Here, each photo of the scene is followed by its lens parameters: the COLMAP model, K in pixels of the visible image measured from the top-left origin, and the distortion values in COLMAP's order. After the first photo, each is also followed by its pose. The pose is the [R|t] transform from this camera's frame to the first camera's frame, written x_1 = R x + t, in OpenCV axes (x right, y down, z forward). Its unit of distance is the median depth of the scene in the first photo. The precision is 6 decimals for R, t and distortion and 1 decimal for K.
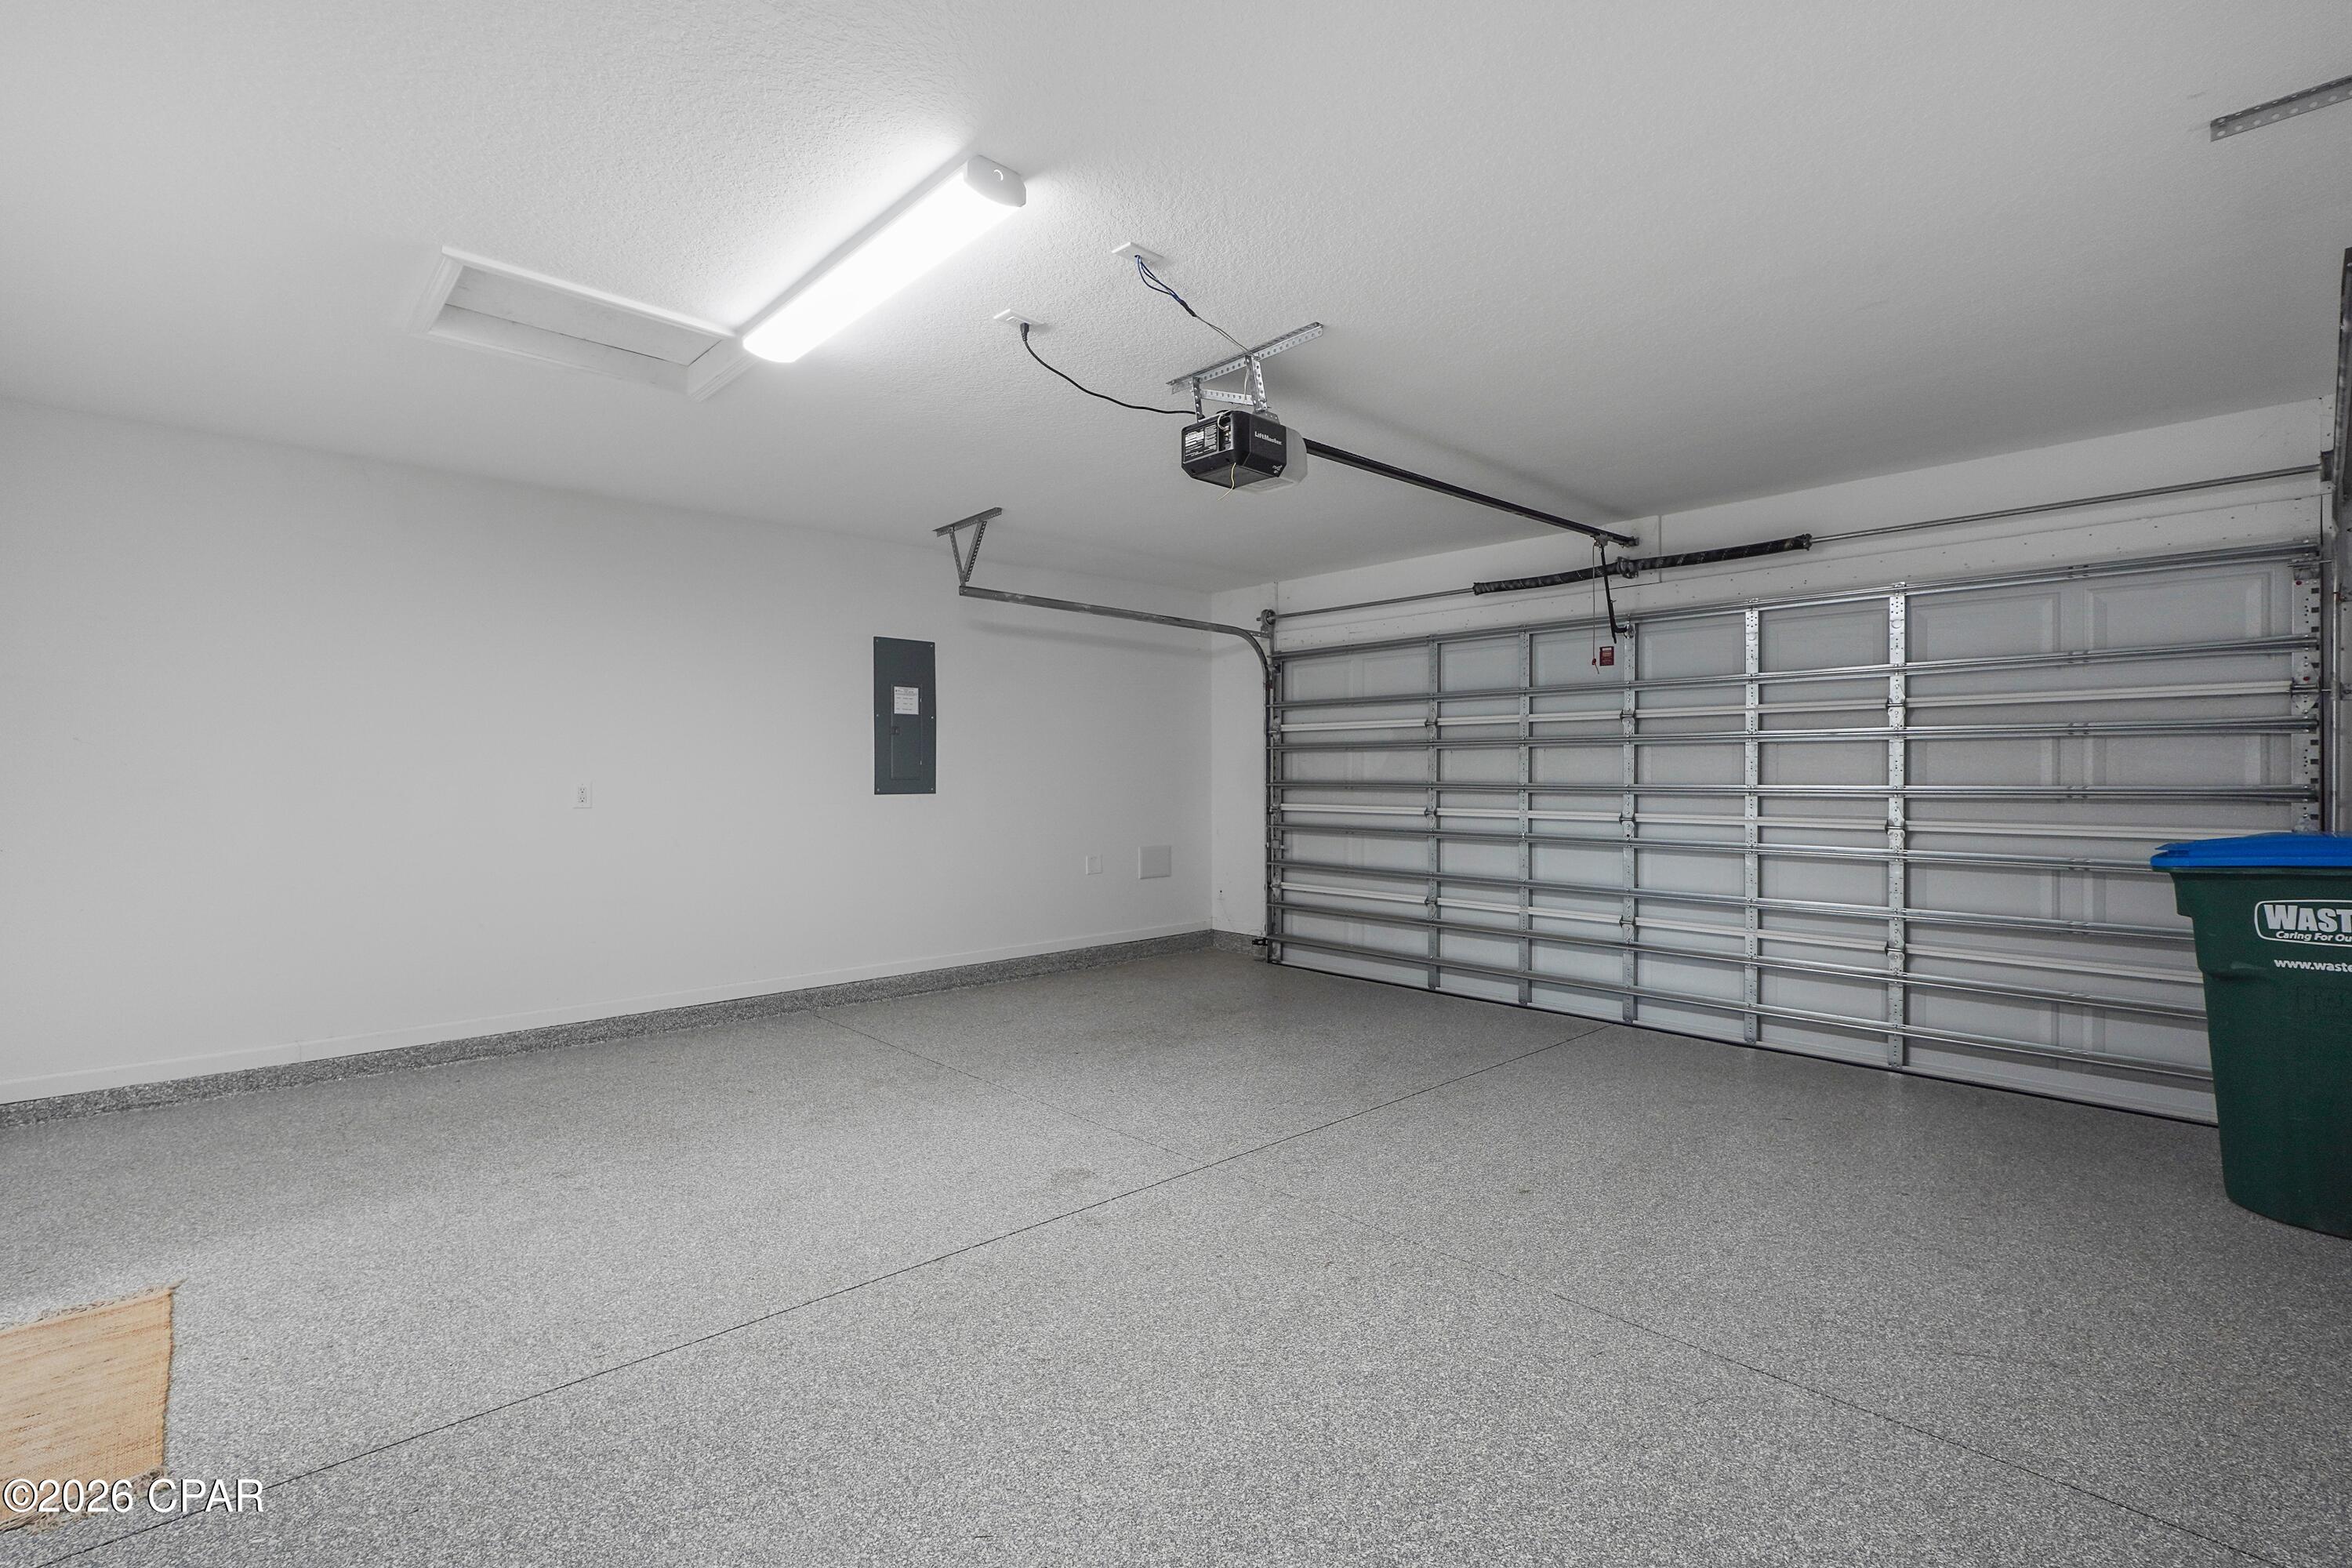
lens RADIAL K [[1039.5, 0, 1207.4], [0, 1039.5, 798.7], [0, 0, 1]] dist [-0.017945, 0.006562]
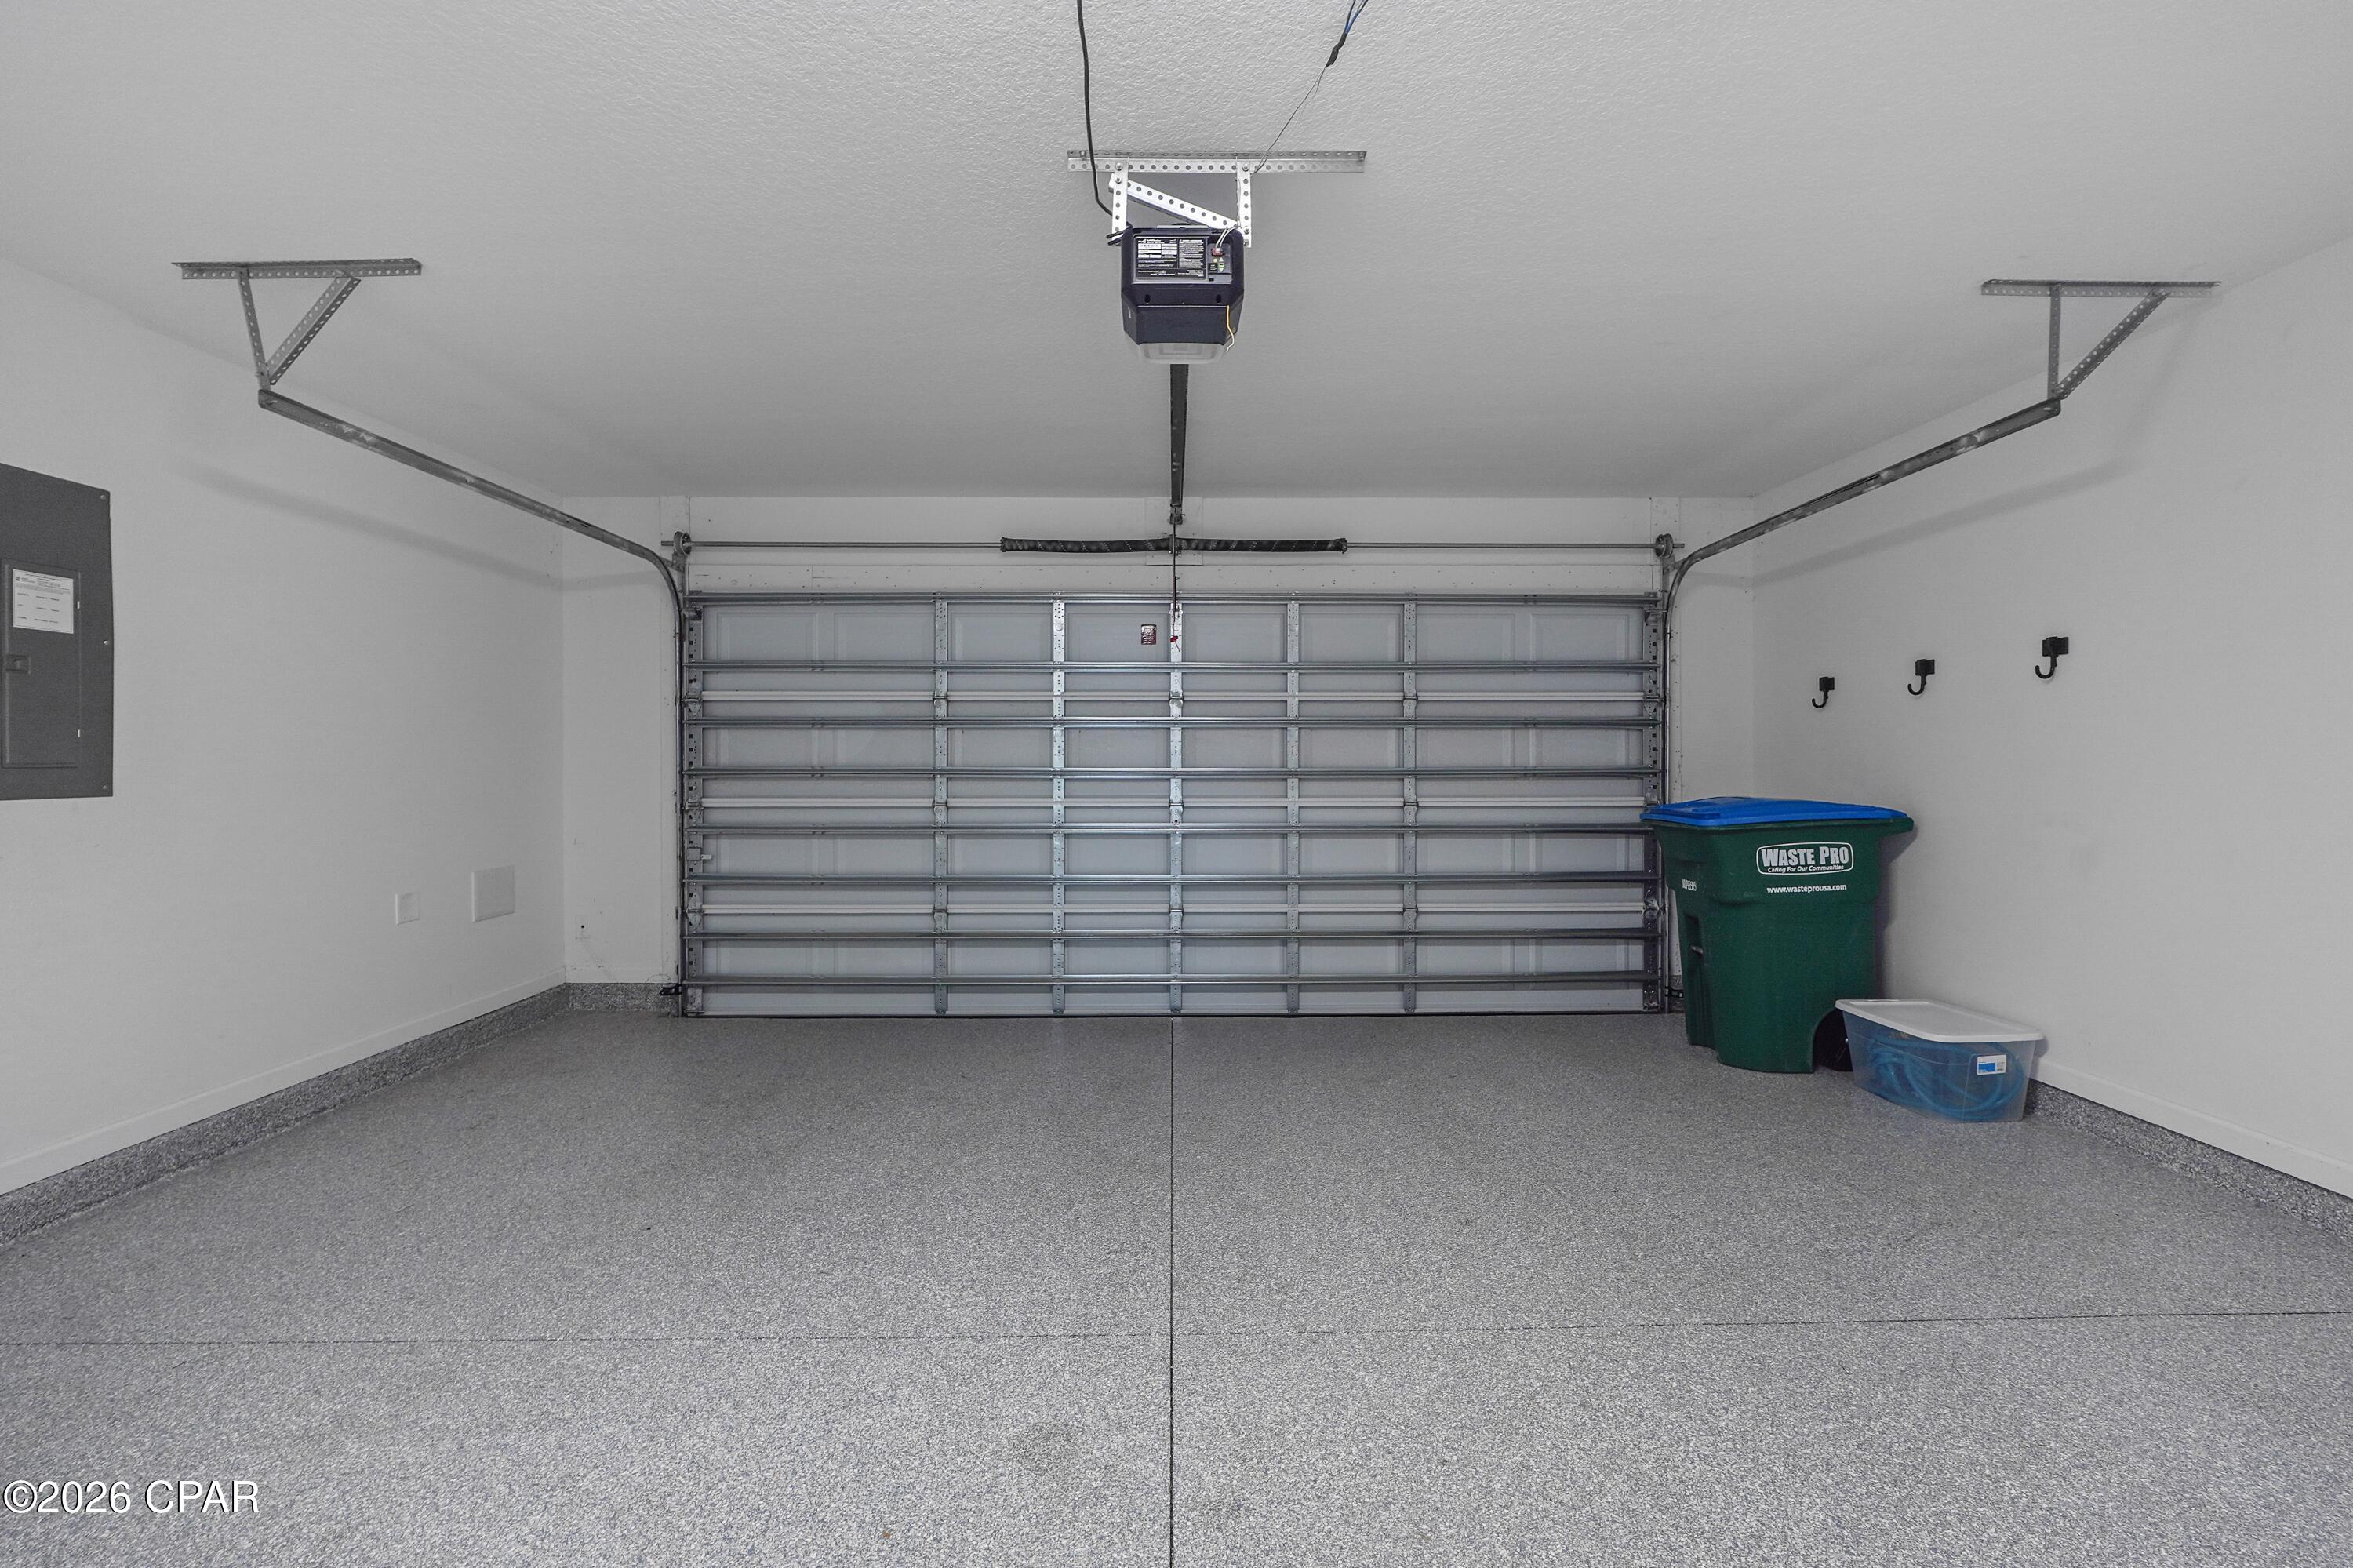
lens RADIAL K [[1040.0, 0, 1173.3], [0, 1040.0, 774.7], [0, 0, 1]] dist [-0.017945, 0.006562]
pose [[0.688631, -0.011324, 0.725024, -0.256074], [0.017644, 0.999844, -0.001141, -0.005571], [-0.724898, 0.013578, 0.688723, 0.280279]]
